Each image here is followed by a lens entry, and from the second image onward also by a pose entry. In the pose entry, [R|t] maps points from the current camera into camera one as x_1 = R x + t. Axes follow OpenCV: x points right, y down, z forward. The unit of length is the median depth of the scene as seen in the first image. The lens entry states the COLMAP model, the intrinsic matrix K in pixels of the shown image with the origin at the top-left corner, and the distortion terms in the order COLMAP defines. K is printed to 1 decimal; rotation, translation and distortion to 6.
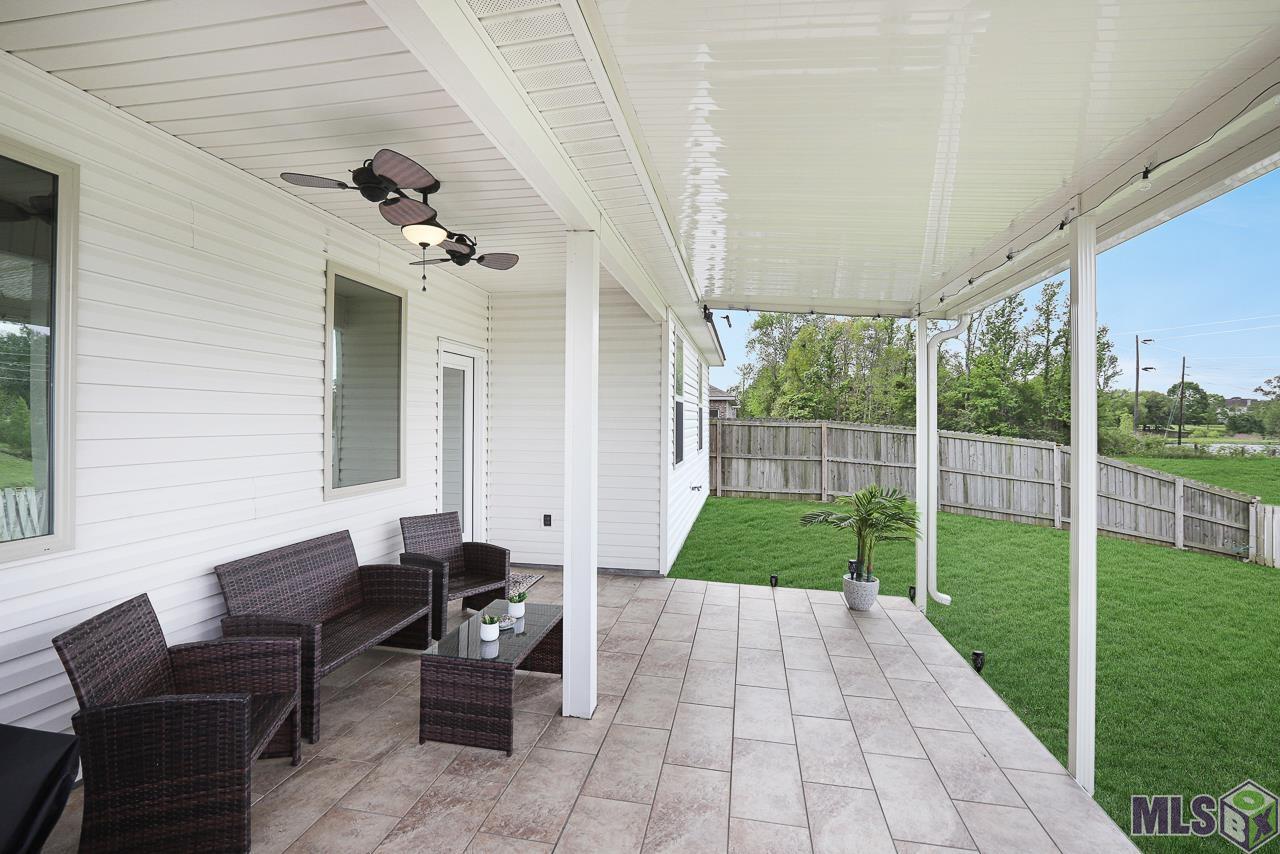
lens RADIAL K [[605.8, 0, 629.0], [0, 605.8, 418.4], [0, 0, 1]] dist [-0.048141, 0.014817]
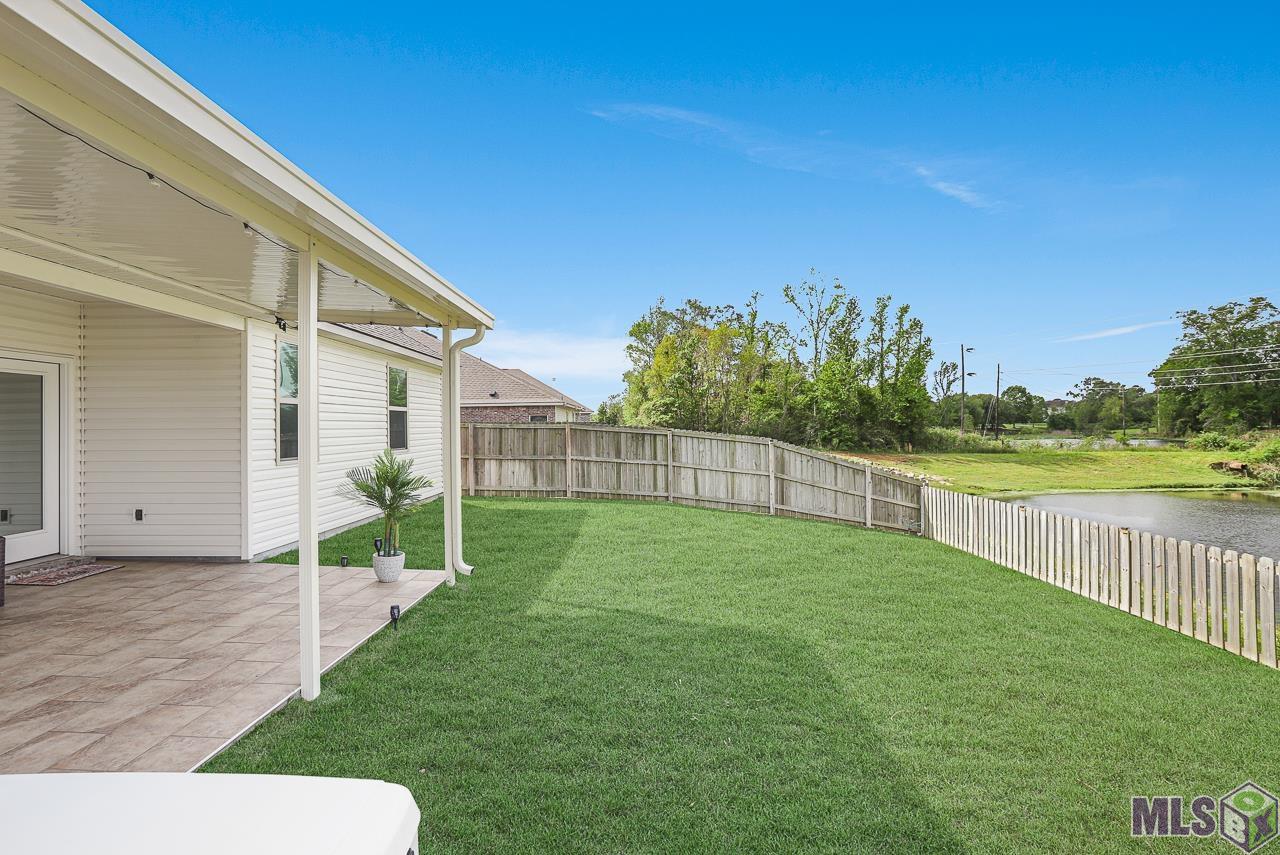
lens RADIAL K [[605.8, 0, 631.6], [0, 605.8, 426.6], [0, 0, 1]] dist [-0.048141, 0.014817]
pose [[0.985011, -0.016725, 0.171679, 0.244725], [0.016419, 0.999860, 0.003207, 0.009613], [-0.171709, -0.000340, 0.985148, -0.080064]]
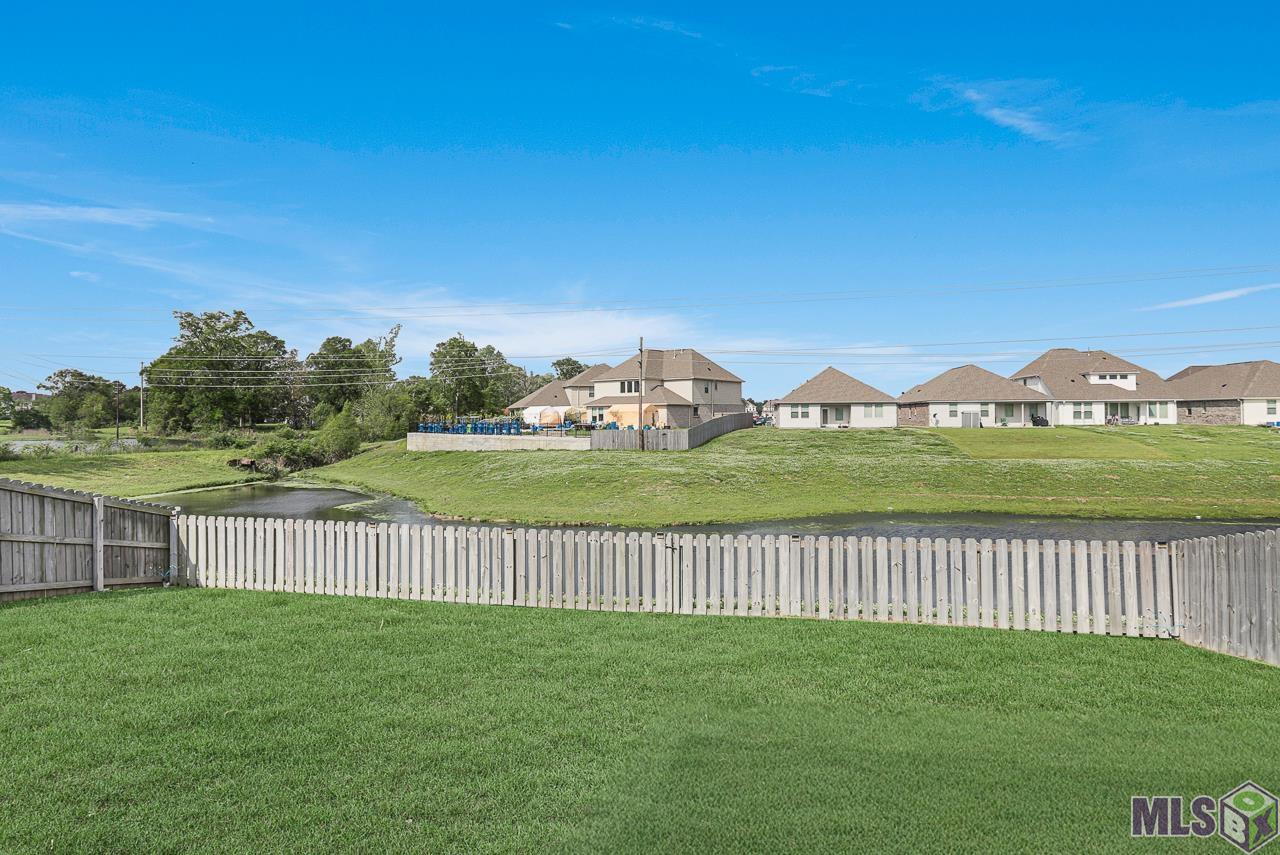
lens RADIAL K [[652.8, 0, 631.4], [0, 652.8, 417.5], [0, 0, 1]] dist [-0.039849, 0.005895]
pose [[-0.006707, -0.002497, 0.999974, 0.118849], [-0.004280, 0.999988, 0.002469, -0.002209], [-0.999968, -0.004263, -0.006717, 0.298147]]
